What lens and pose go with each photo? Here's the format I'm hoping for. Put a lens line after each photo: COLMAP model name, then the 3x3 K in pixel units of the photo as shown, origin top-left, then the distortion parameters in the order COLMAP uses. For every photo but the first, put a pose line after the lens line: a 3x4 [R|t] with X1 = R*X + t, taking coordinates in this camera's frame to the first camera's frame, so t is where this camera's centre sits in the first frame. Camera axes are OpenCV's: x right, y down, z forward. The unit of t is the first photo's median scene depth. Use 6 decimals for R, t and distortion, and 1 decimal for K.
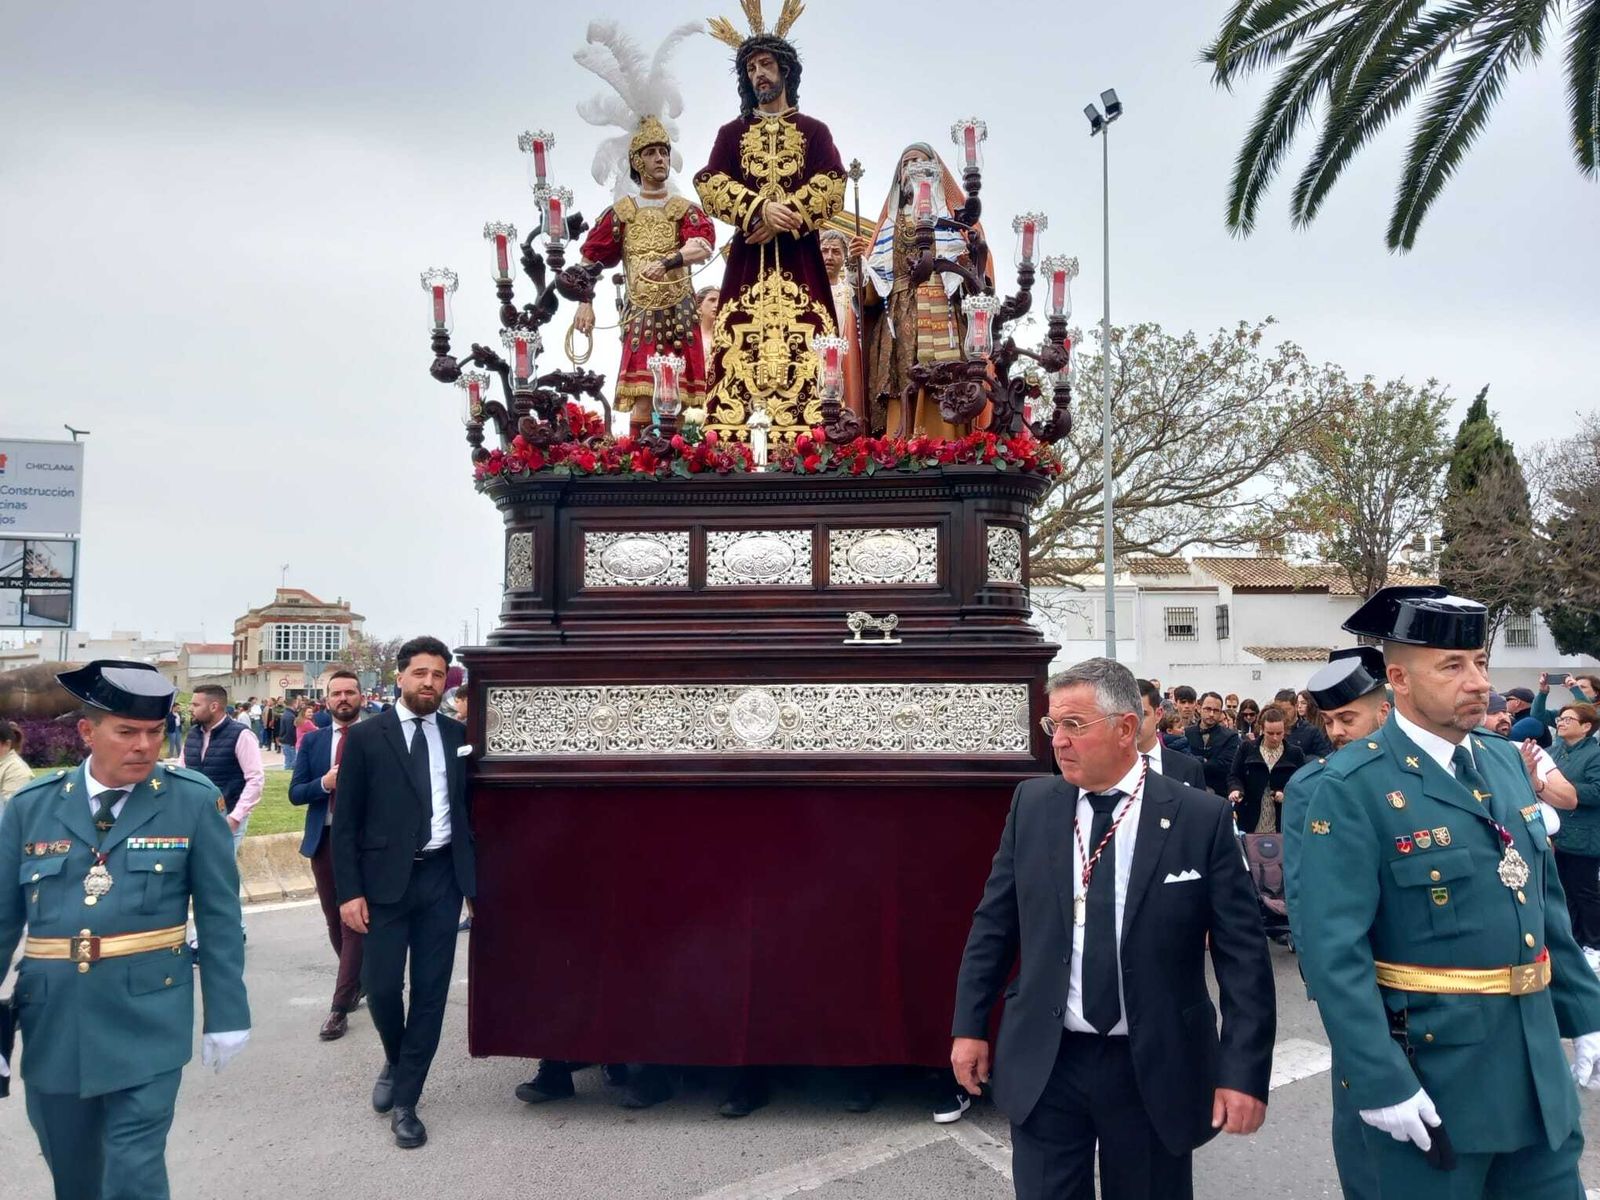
lens RADIAL K [[1206.8, 0, 809.4], [0, 1206.8, 598.4], [0, 0, 1]] dist [0.238087, -0.499790]
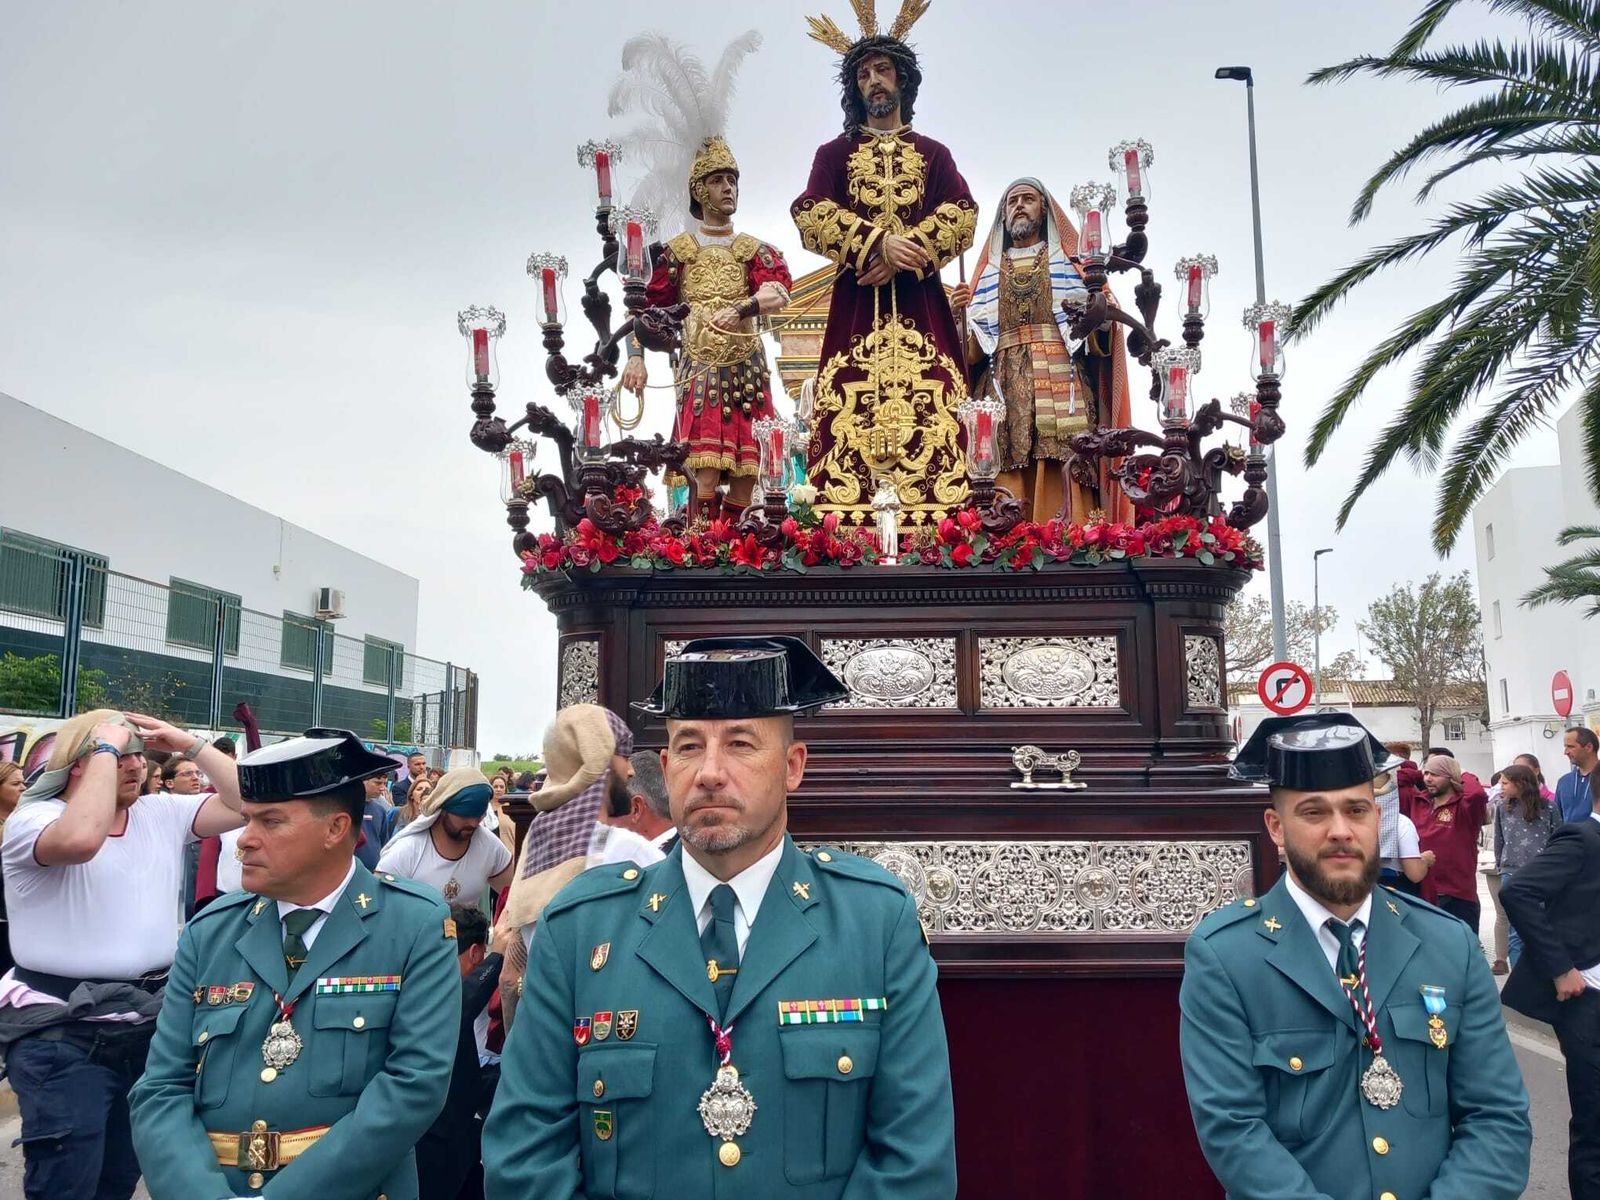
lens RADIAL K [[1206.8, 0, 809.4], [0, 1206.8, 598.4], [0, 0, 1]] dist [0.238087, -0.499790]
pose [[0.997778, 0.002146, 0.066586, -0.139619], [0.001571, 0.998444, -0.055733, -0.036875], [-0.066602, 0.055713, 0.996223, 0.208845]]
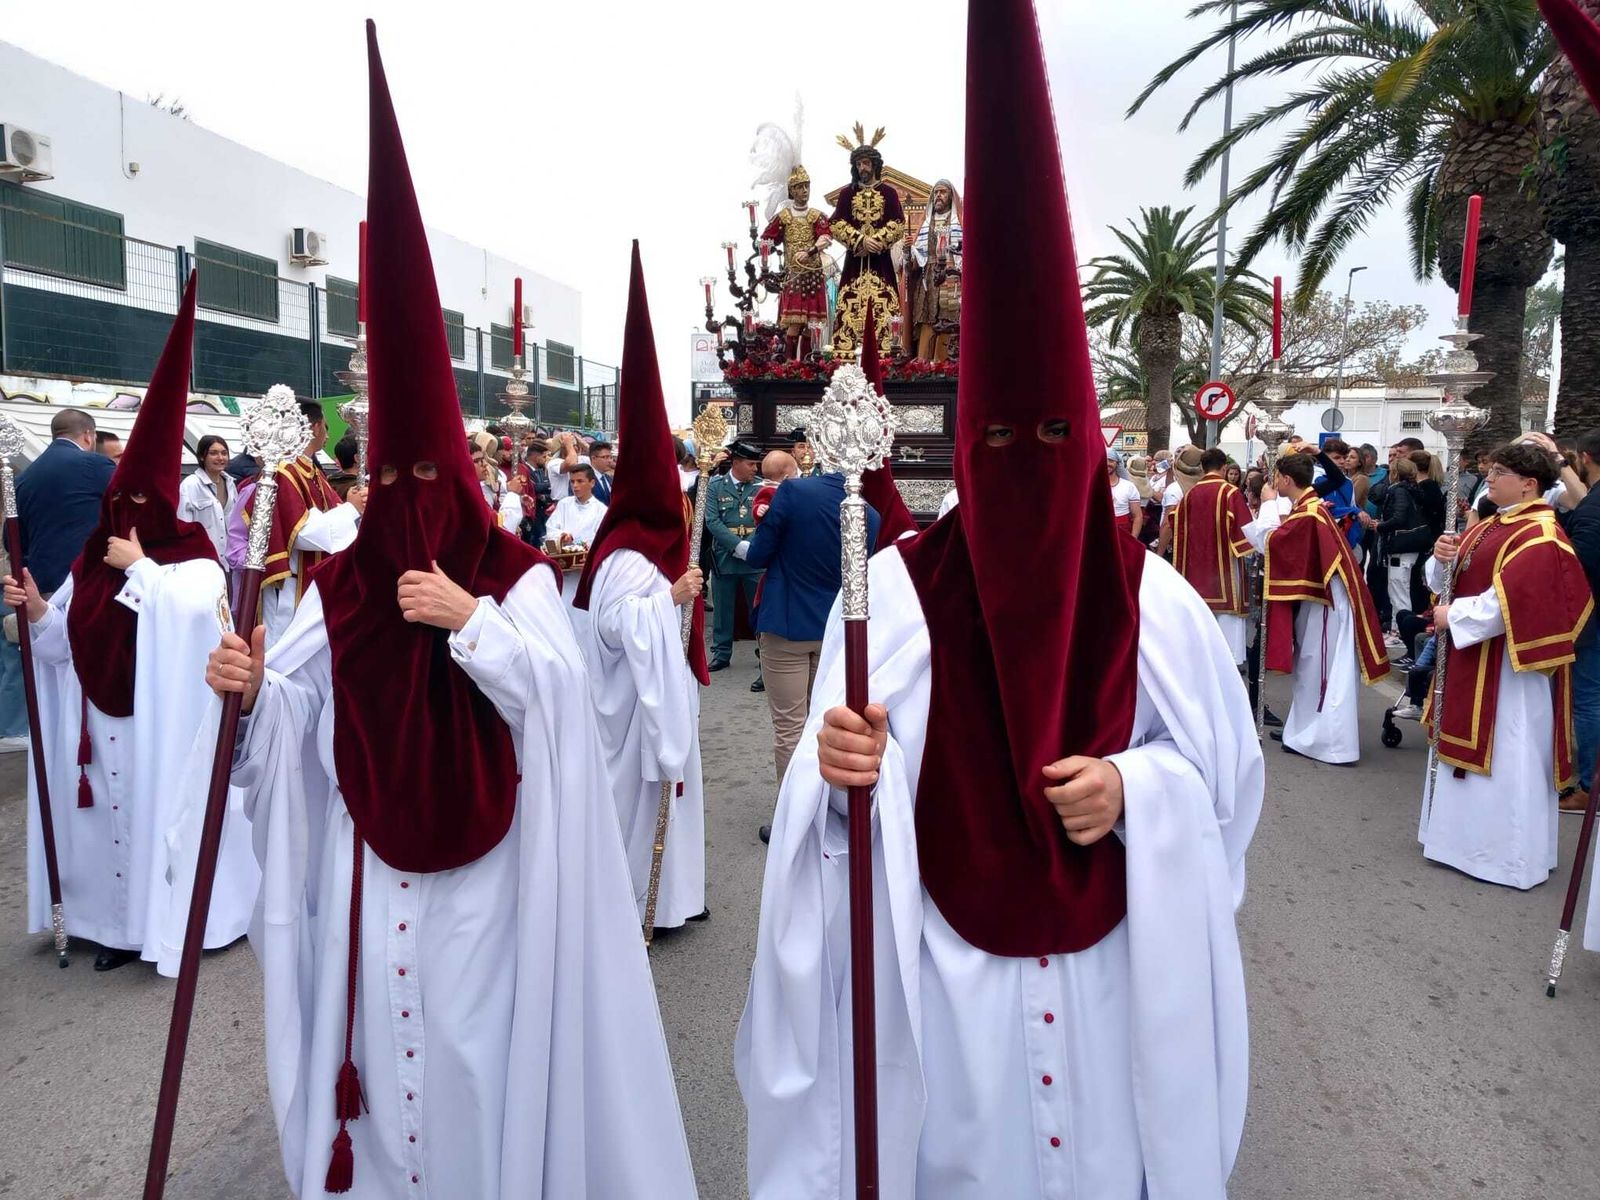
lens RADIAL K [[1206.8, 0, 809.4], [0, 1206.8, 598.4], [0, 0, 1]] dist [0.238087, -0.499790]
pose [[0.999448, 0.014067, -0.030092, -0.057375], [-0.007827, 0.980129, 0.198205, -0.140092], [0.032282, -0.197861, 0.979698, -1.099314]]
